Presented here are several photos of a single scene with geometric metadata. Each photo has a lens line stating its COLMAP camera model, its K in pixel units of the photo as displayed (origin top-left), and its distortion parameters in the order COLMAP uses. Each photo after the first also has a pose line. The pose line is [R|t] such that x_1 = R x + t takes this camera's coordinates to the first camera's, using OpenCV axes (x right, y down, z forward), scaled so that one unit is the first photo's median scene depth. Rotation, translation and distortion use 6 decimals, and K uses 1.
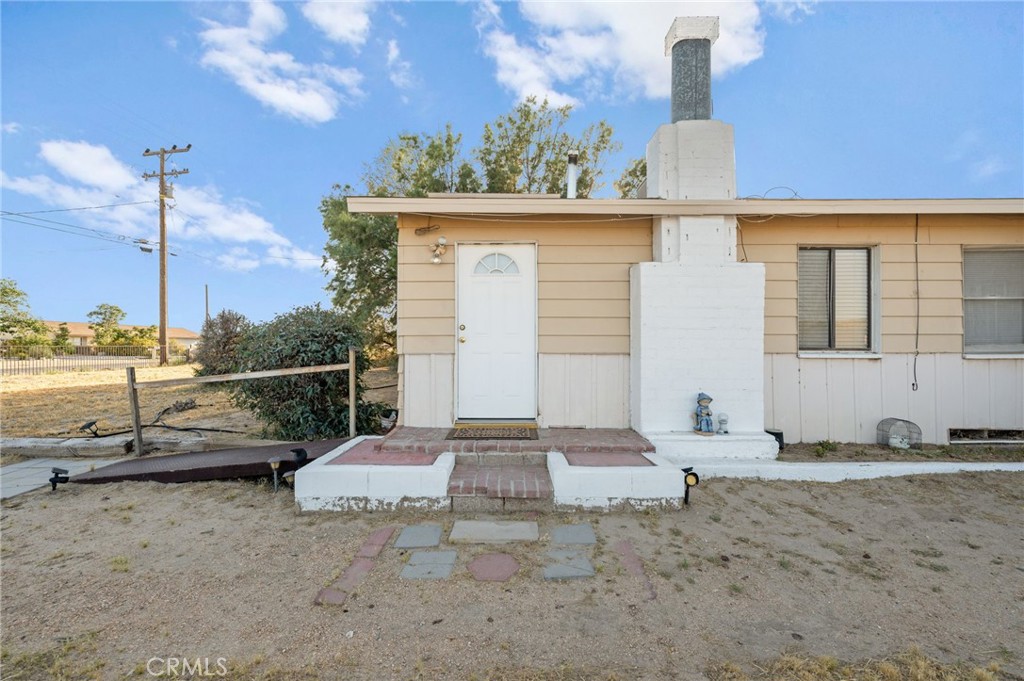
lens RADIAL K [[427.6, 0, 514.6], [0, 427.6, 336.1], [0, 0, 1]] dist [-0.001103, 0.000005]
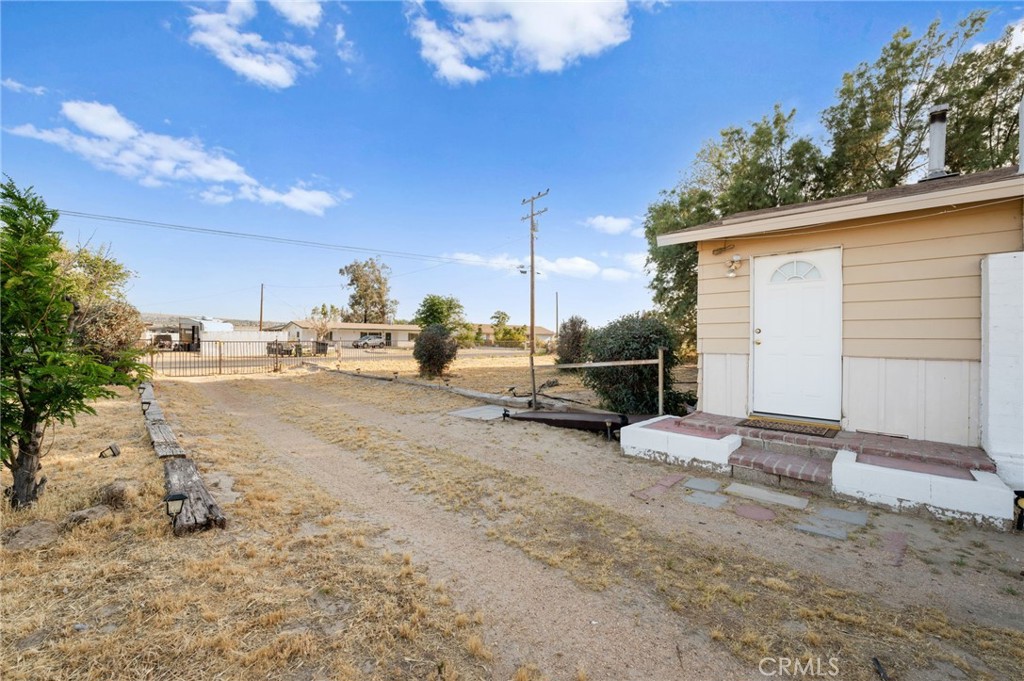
lens RADIAL K [[414.9, 0, 511.3], [0, 414.9, 343.1], [0, 0, 1]] dist [0.001117, 0.000148]
pose [[0.741806, 0.012644, -0.670495, 0.136765], [0.004283, 0.999713, 0.023591, -0.018576], [0.670601, -0.020372, 0.741539, -0.260494]]
